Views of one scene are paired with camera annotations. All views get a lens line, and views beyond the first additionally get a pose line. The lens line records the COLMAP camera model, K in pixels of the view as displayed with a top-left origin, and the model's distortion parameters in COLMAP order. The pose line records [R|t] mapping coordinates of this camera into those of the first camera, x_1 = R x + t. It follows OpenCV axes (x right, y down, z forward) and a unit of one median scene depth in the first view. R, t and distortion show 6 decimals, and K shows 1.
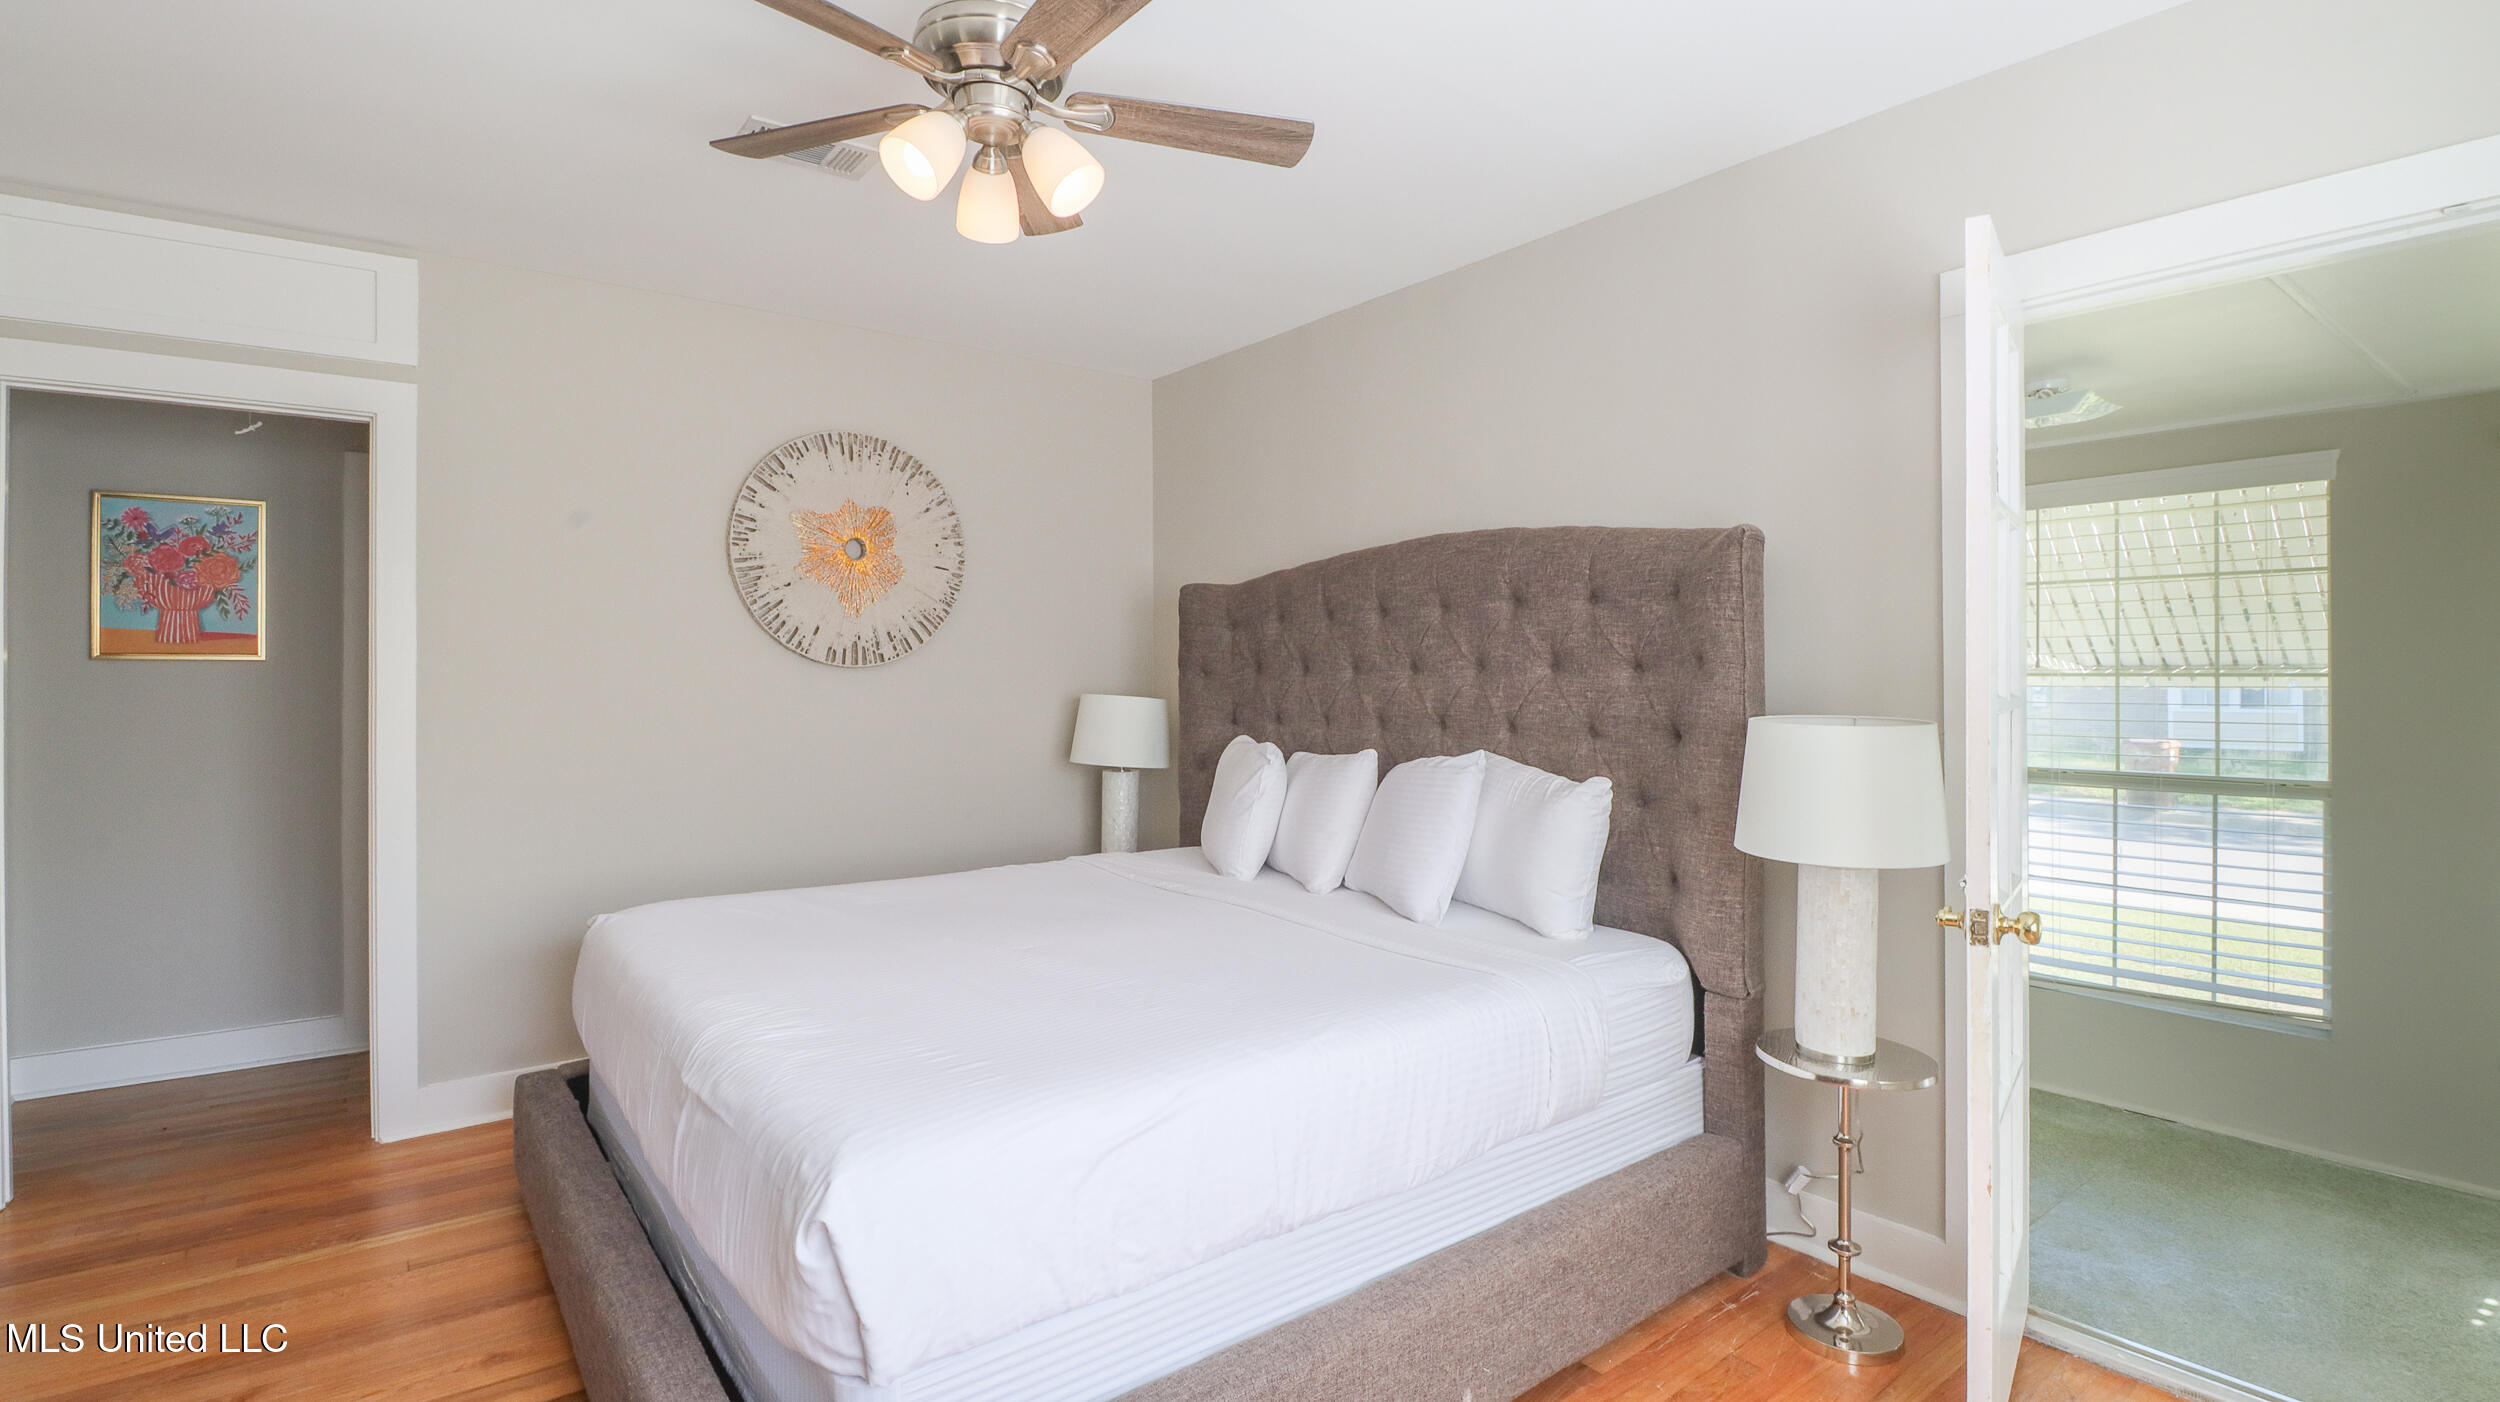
lens RADIAL K [[1179.3, 0, 1246.8], [0, 1179.3, 680.7], [0, 0, 1]] dist [-0.000241, -0.000424]
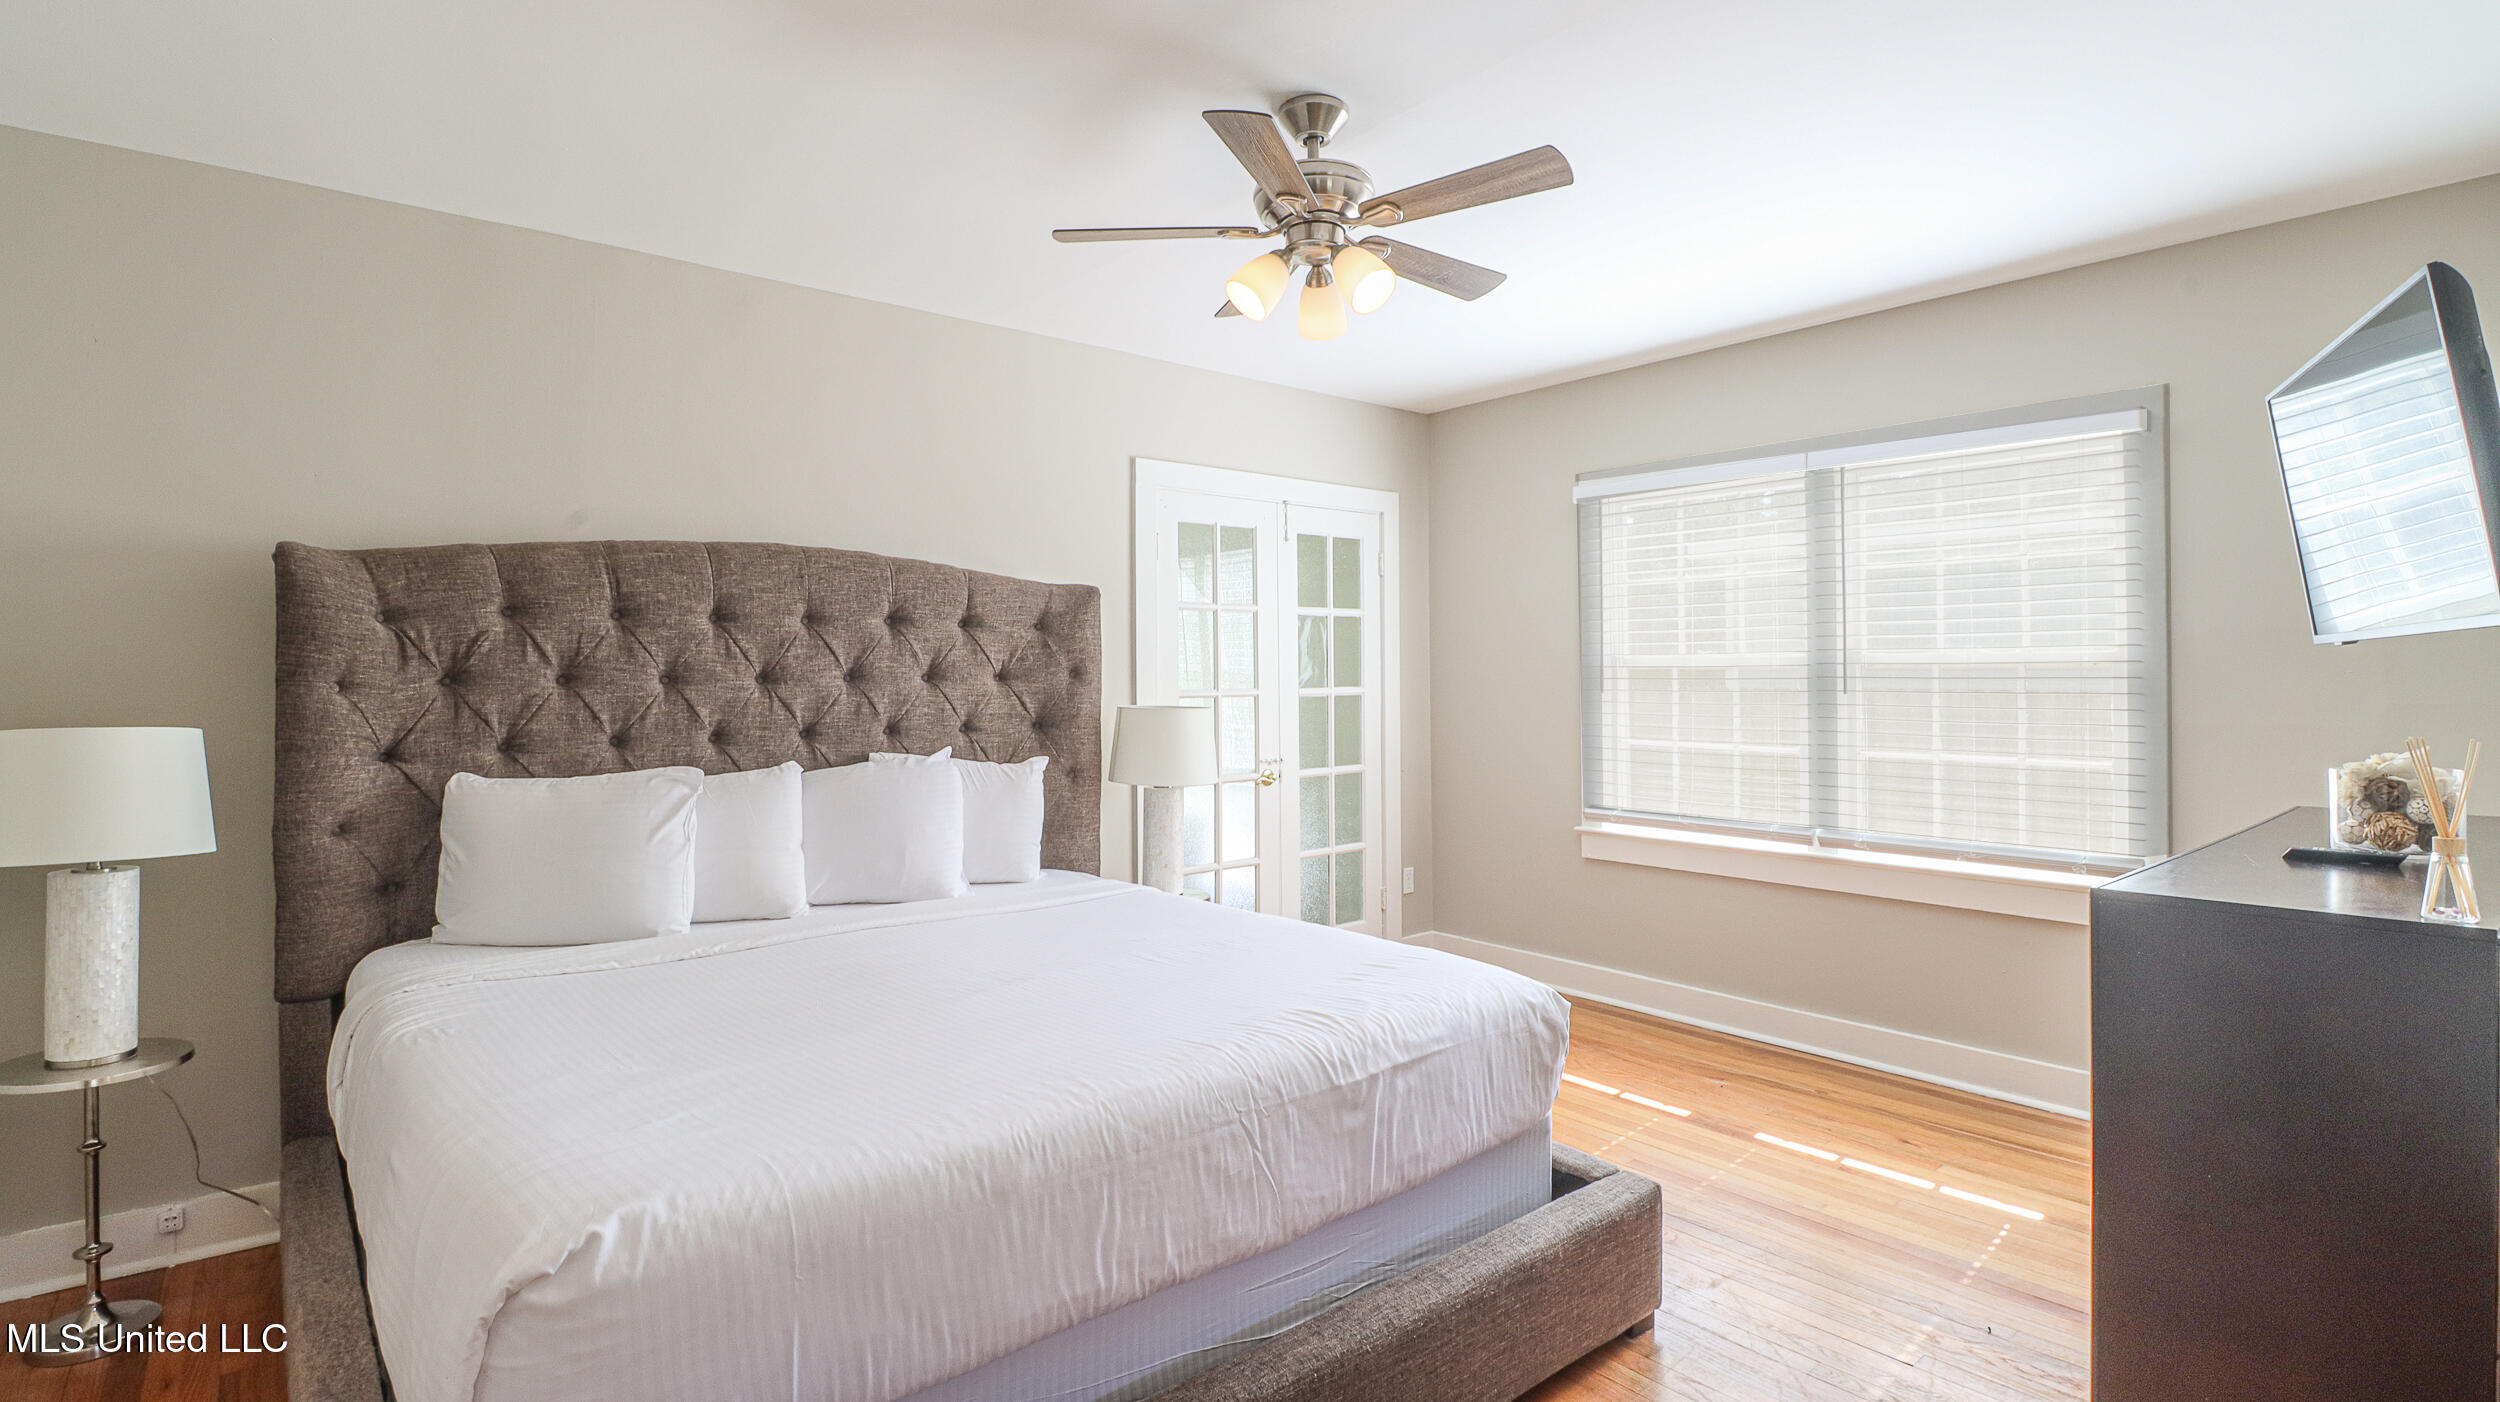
lens RADIAL K [[1179.3, 0, 1246.8], [0, 1179.3, 680.7], [0, 0, 1]] dist [-0.000241, -0.000424]
pose [[-0.030239, 0.006121, 0.999524, -0.901075], [0.016127, 0.999854, -0.005635, 0.003760], [-0.999413, 0.015949, -0.030333, 0.681337]]
